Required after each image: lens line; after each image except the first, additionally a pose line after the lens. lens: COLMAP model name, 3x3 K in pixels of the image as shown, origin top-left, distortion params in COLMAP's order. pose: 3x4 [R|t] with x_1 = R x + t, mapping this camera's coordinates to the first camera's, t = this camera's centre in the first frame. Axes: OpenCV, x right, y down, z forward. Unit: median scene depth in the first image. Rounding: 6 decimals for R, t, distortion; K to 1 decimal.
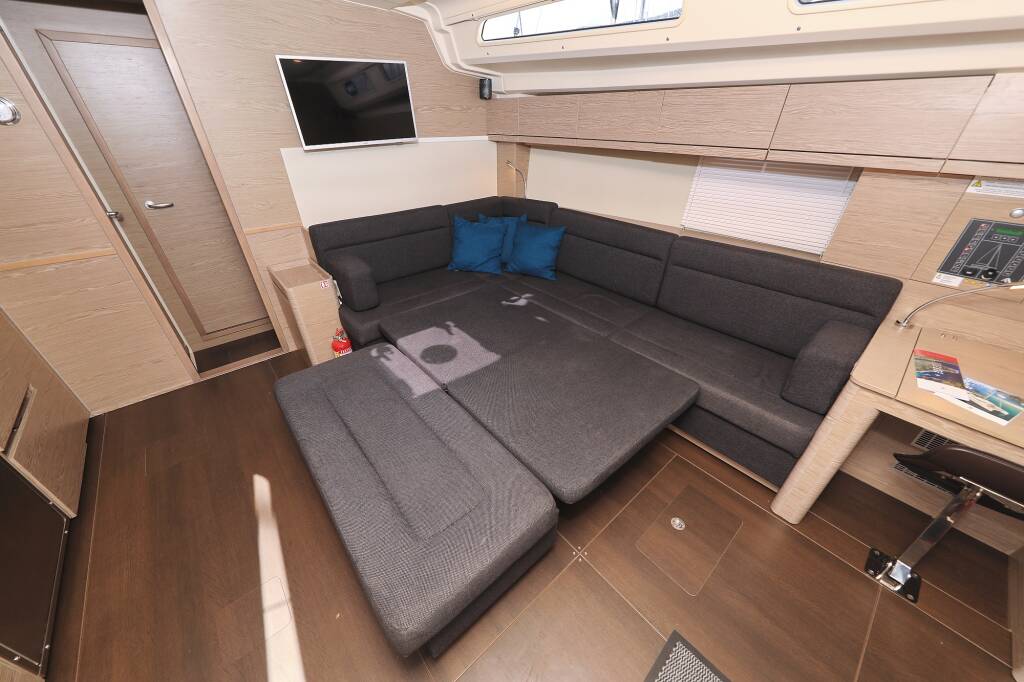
lens RADIAL K [[374.5, 0, 513.4], [0, 374.5, 346.0], [0, 0, 1]] dist [0.001713, -0.000682]
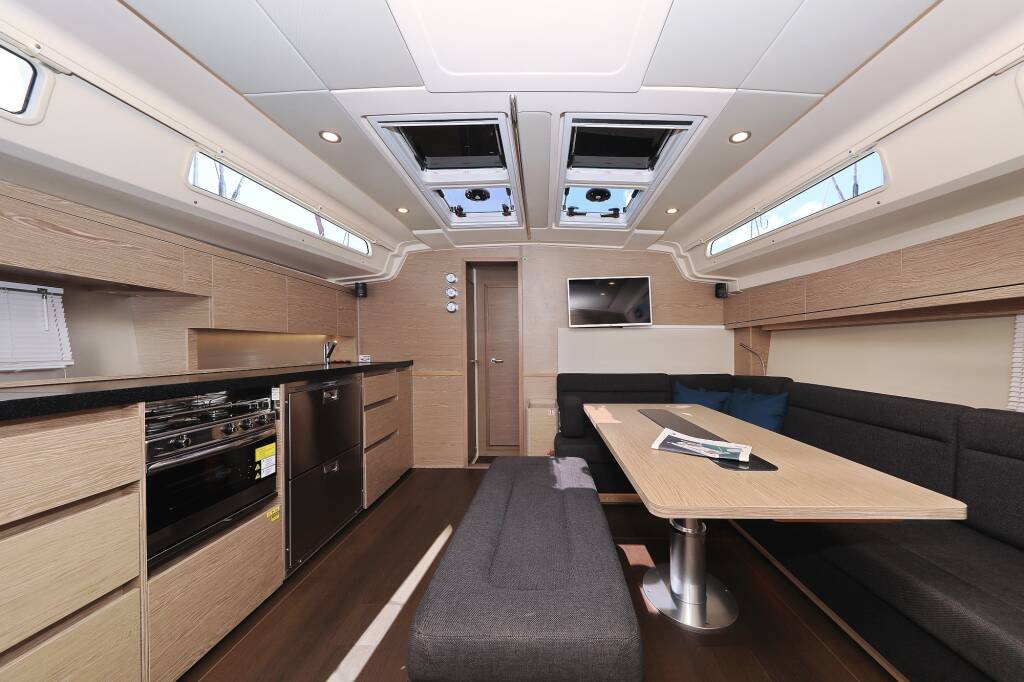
lens RADIAL K [[338.9, 0, 528.9], [0, 338.9, 343.1], [0, 0, 1]] dist [0.000188, -0.000385]
pose [[0.729895, -0.011428, -0.683464, 0.280775], [-0.359718, 0.843794, -0.398265, 0.141598], [0.581254, 0.536546, 0.611770, 0.097744]]
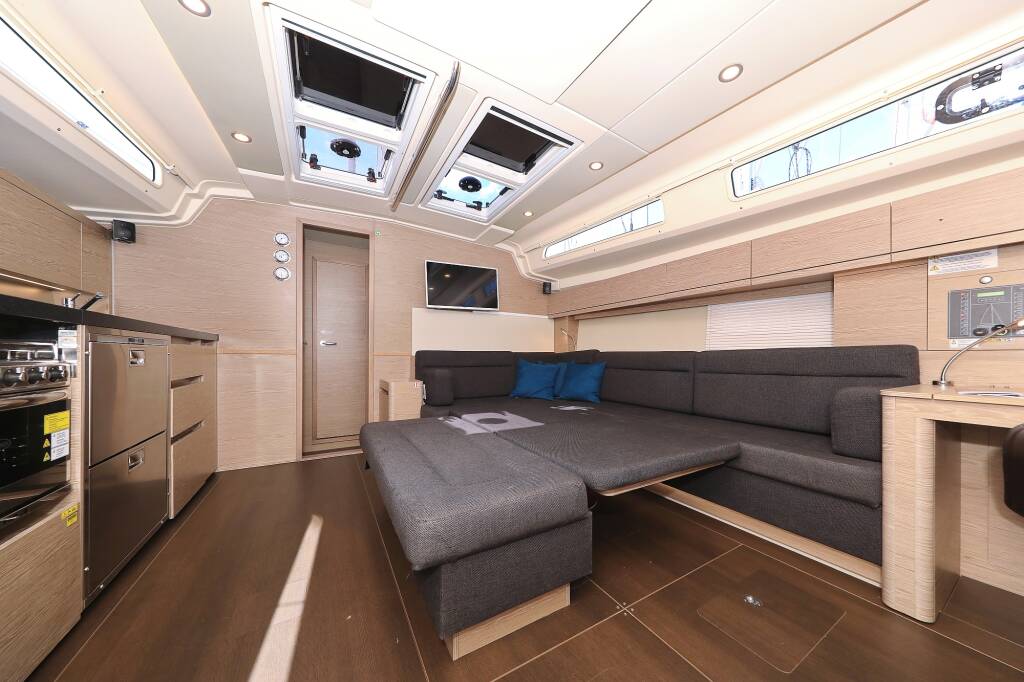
lens RADIAL K [[338.9, 0, 508.2], [0, 338.9, 340.7], [0, 0, 1]] dist [0.000188, -0.000385]
pose [[0.980656, -0.005928, -0.195648, 0.050193], [-0.107065, 0.820516, -0.561508, 0.352123], [0.163861, 0.571593, 0.804009, 0.004271]]
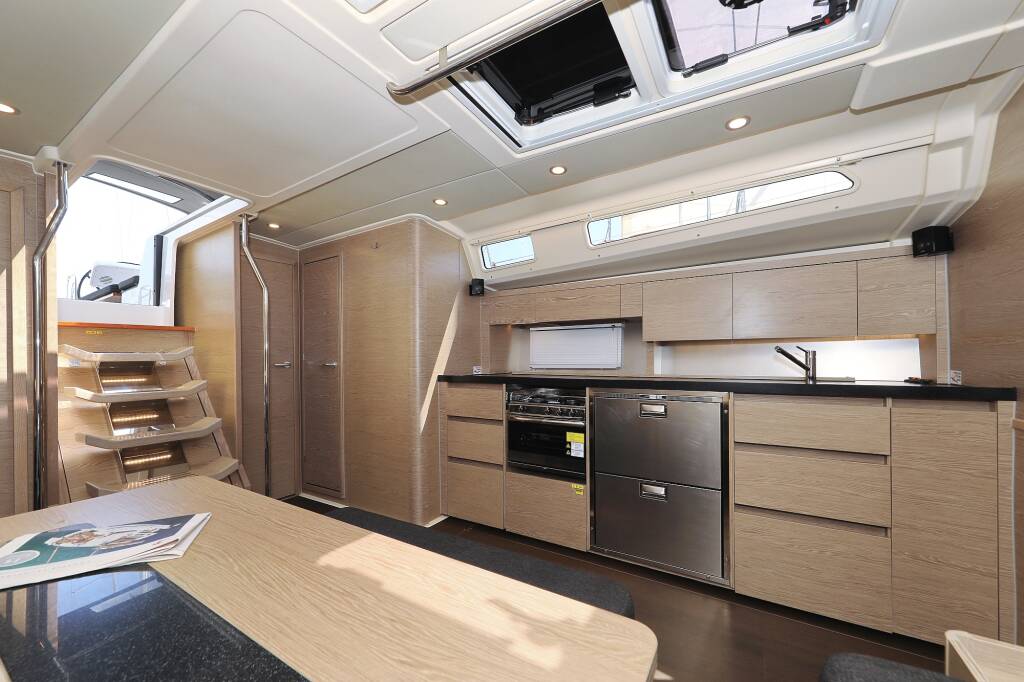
lens RADIAL K [[384.2, 0, 518.1], [0, 384.2, 361.2], [0, 0, 1]] dist [-0.000971, -0.000069]
pose [[-0.955514, 0.007412, -0.294853, -0.164258], [-0.151593, 0.845197, 0.512506, -0.452305], [0.253008, 0.534404, -0.806474, 1.047887]]
